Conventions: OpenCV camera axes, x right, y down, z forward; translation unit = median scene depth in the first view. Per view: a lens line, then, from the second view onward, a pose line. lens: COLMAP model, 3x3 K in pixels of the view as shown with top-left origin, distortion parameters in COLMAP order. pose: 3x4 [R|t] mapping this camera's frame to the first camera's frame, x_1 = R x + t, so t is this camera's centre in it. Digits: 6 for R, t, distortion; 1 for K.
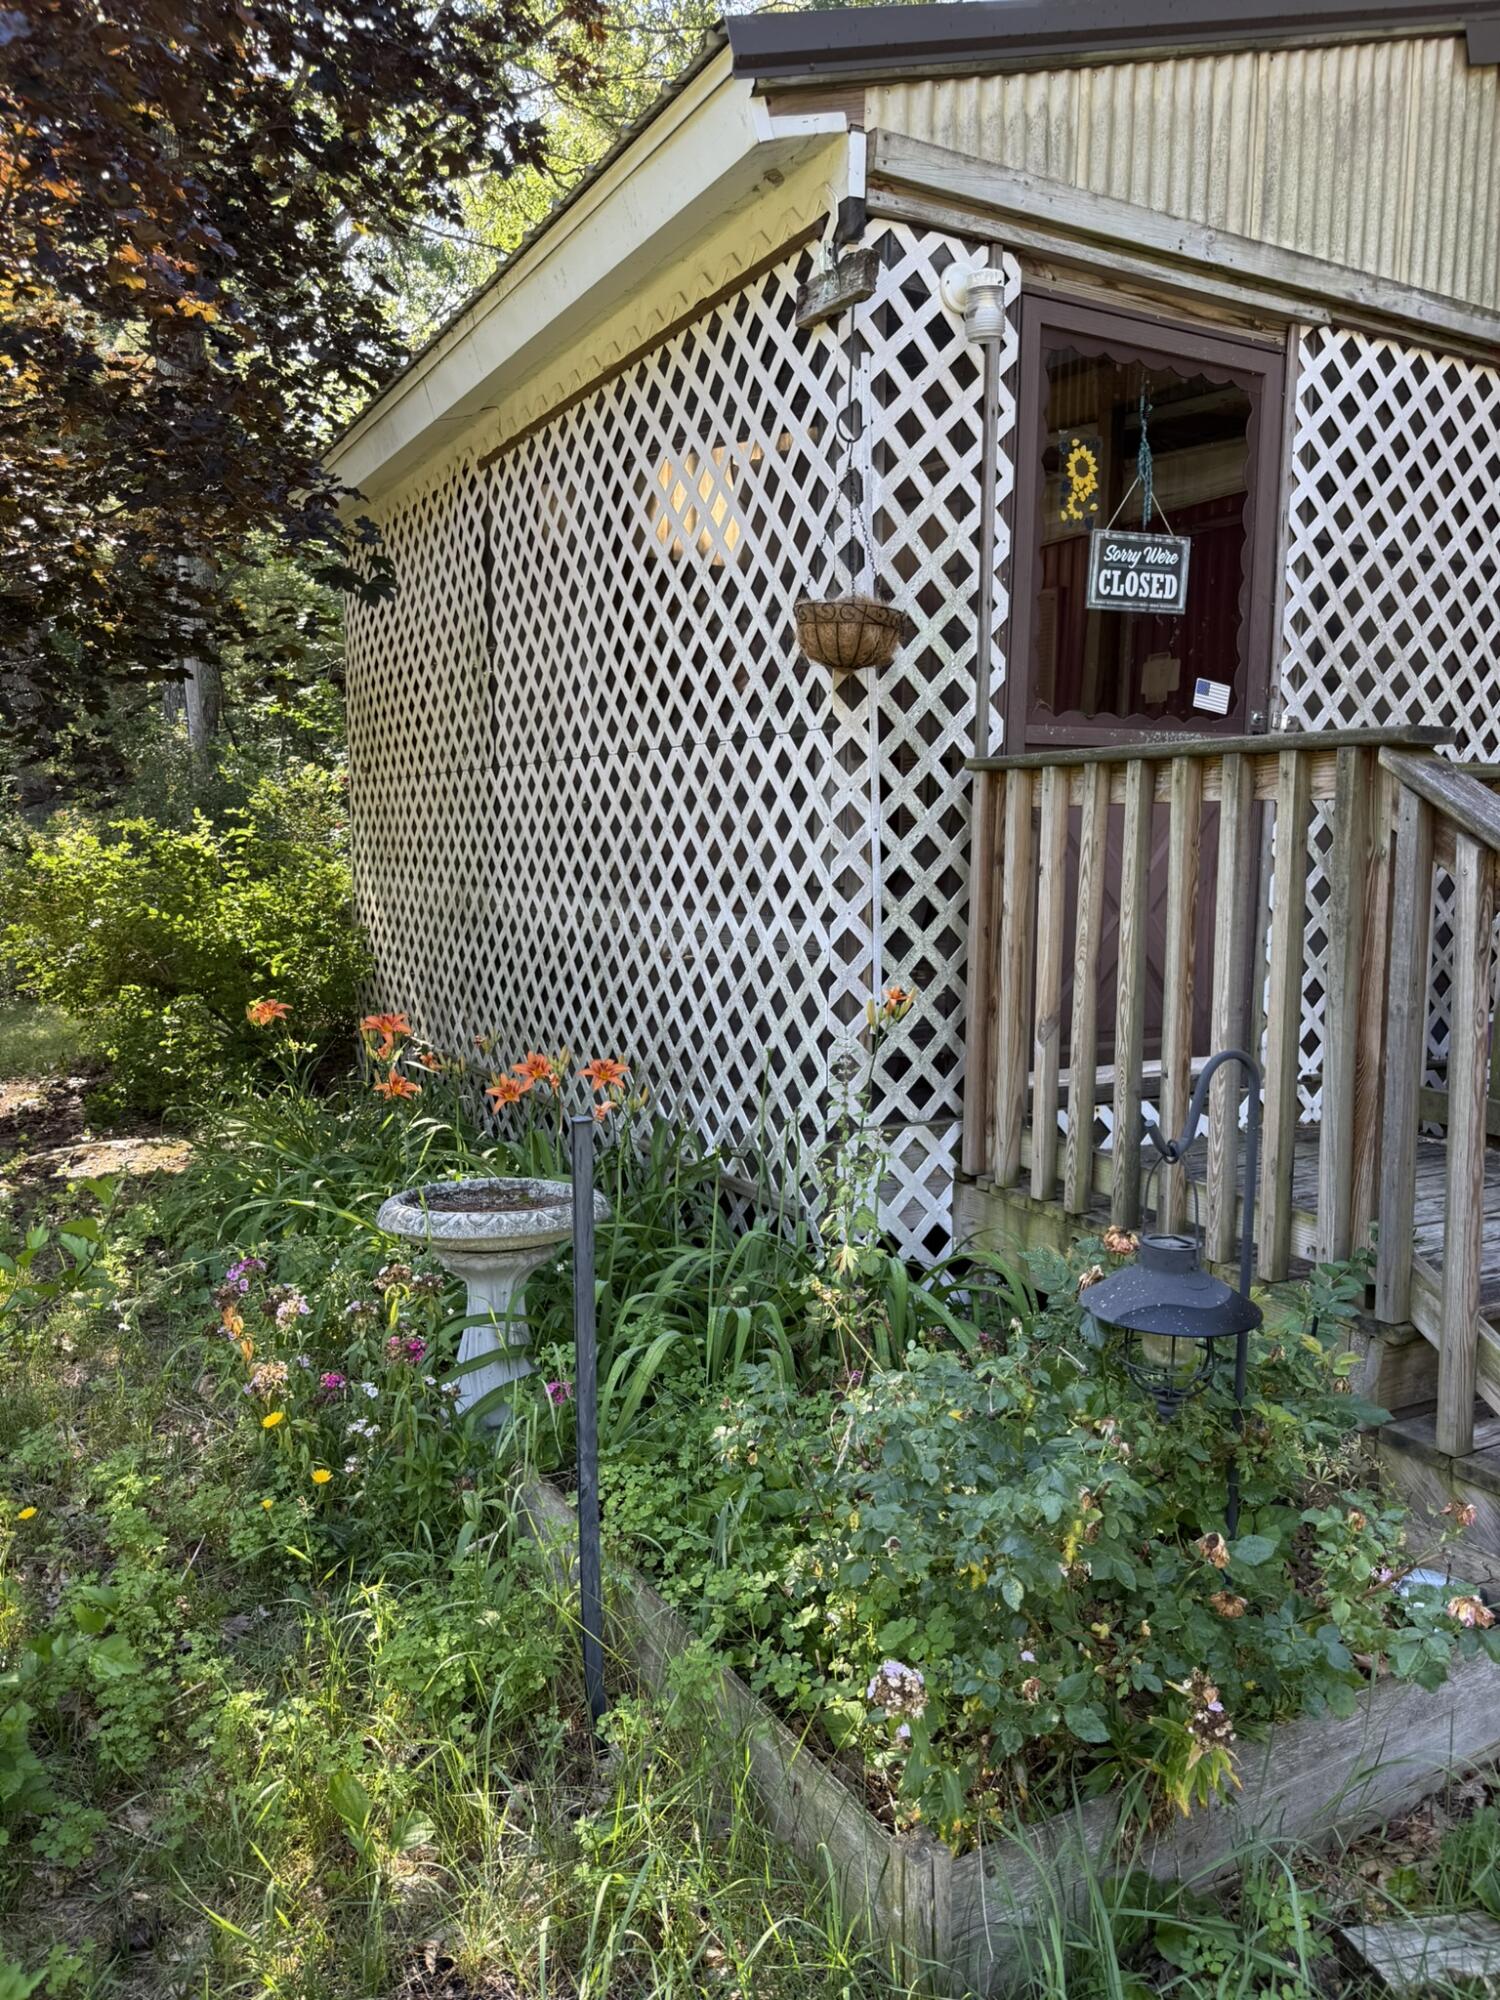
lens RADIAL K [[1377.5, 0, 750.0], [0, 1377.5, 1000.0], [0, 0, 1]] dist [0.000615, -0.023094]
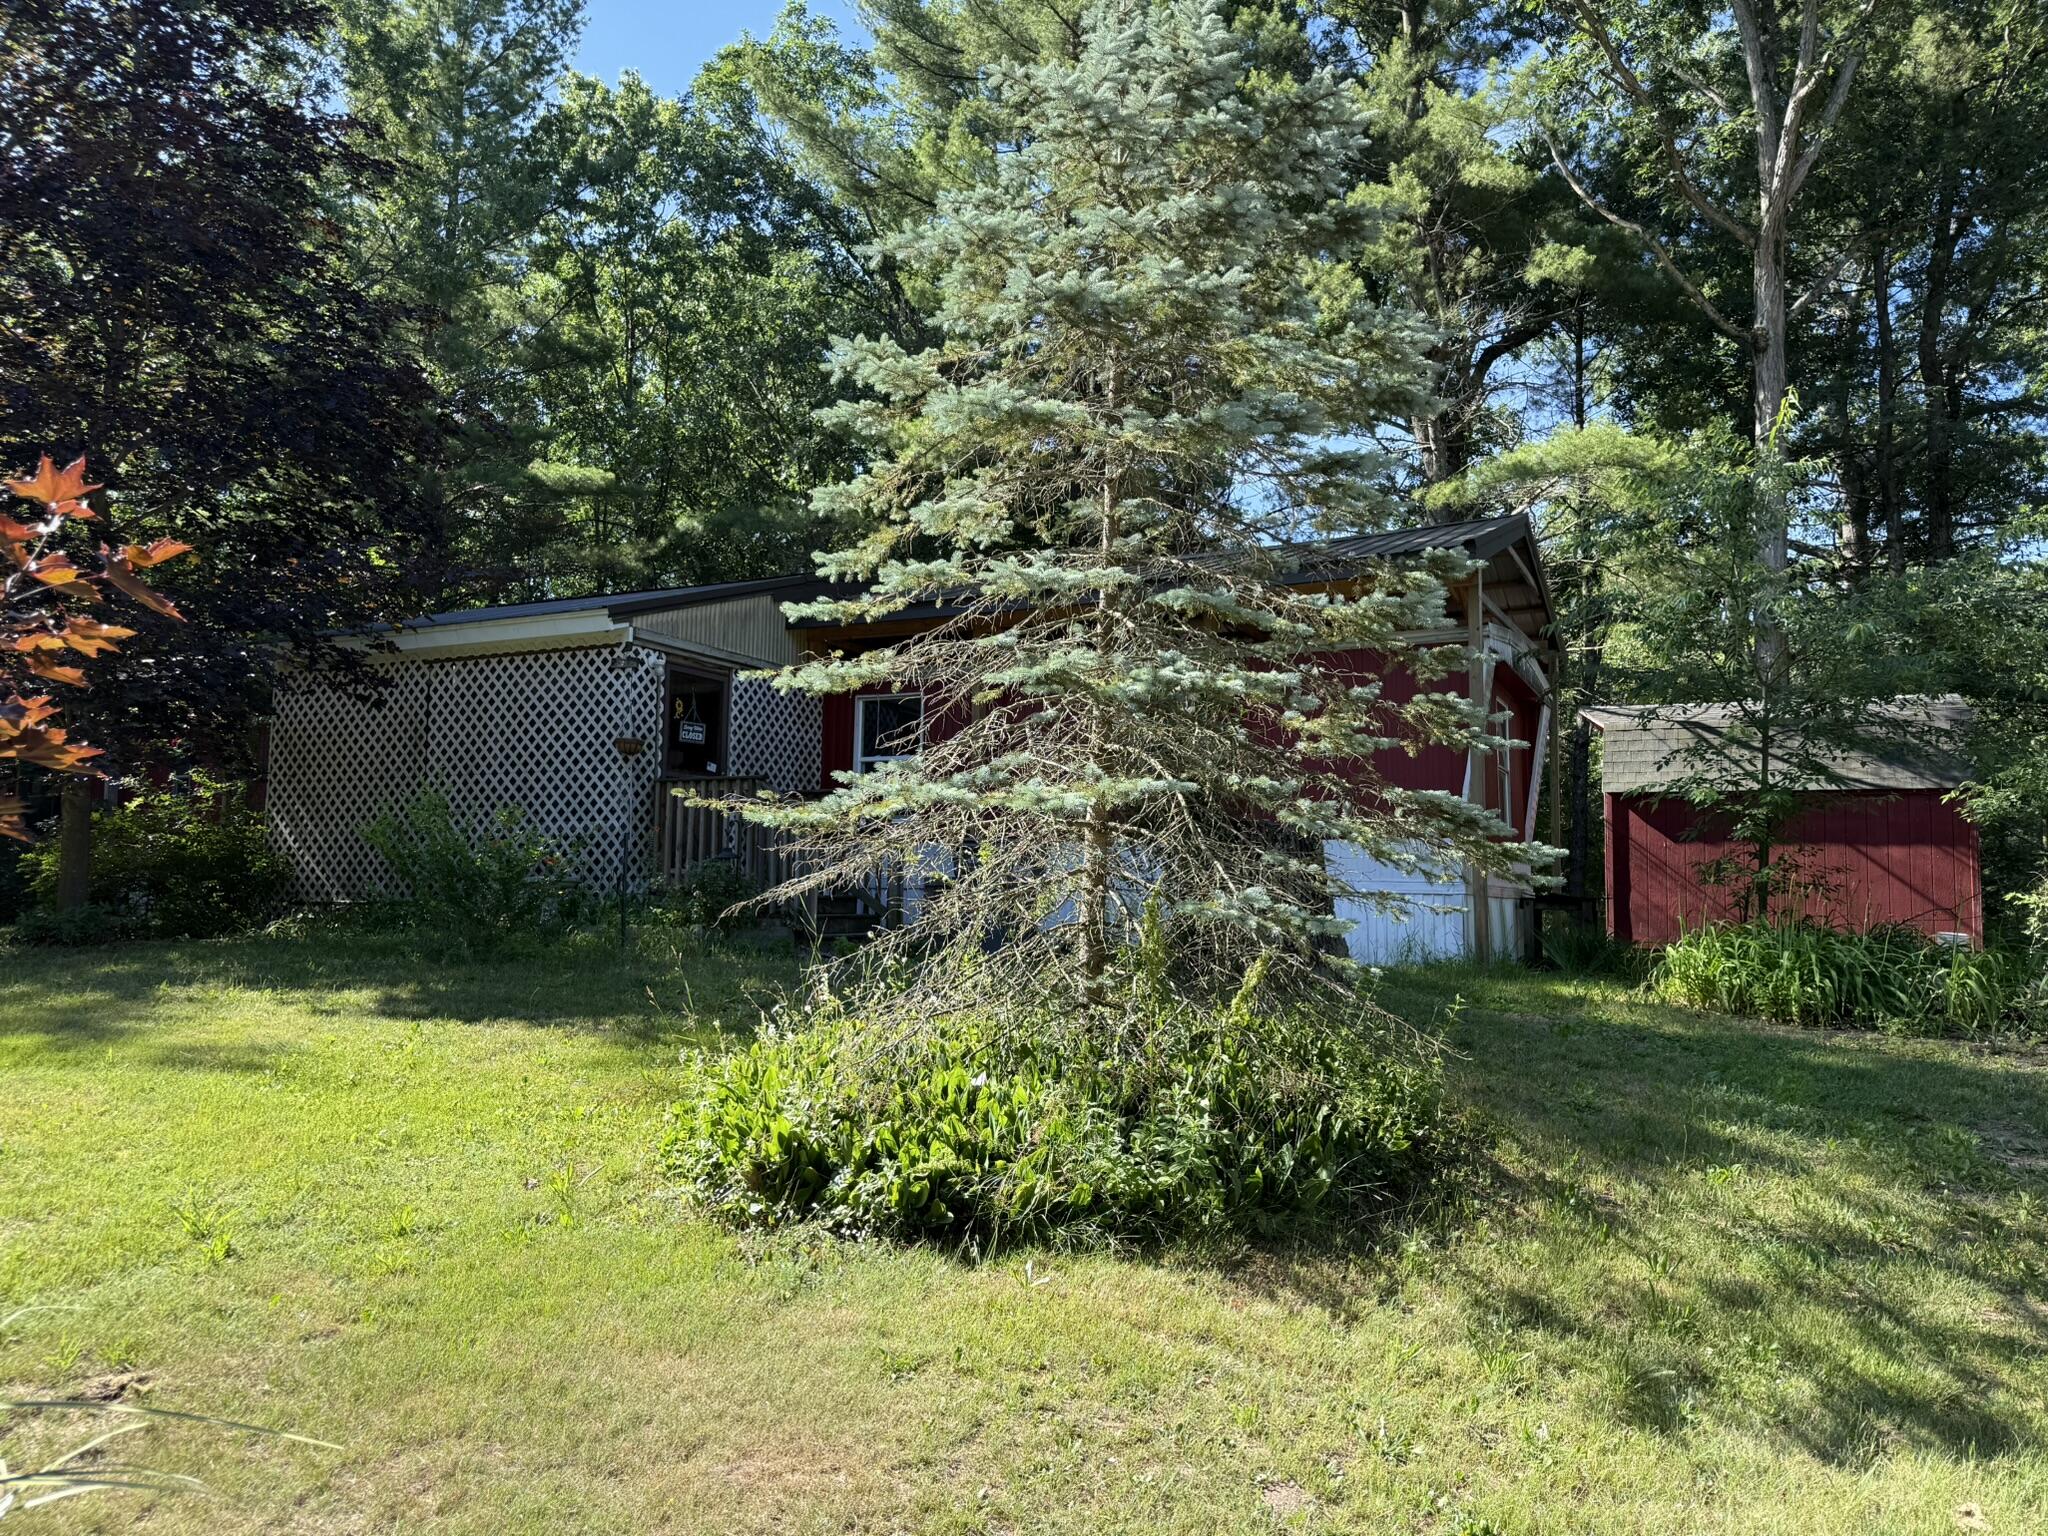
lens RADIAL K [[1410.5, 0, 1024.0], [0, 1410.5, 768.0], [0, 0, 1]] dist [0.000615, -0.023094]
pose [[0.831422, 0.057455, 0.552662, -1.115726], [0.064848, 0.977809, -0.199210, 0.621572], [-0.551844, 0.201467, 0.809246, -2.653637]]
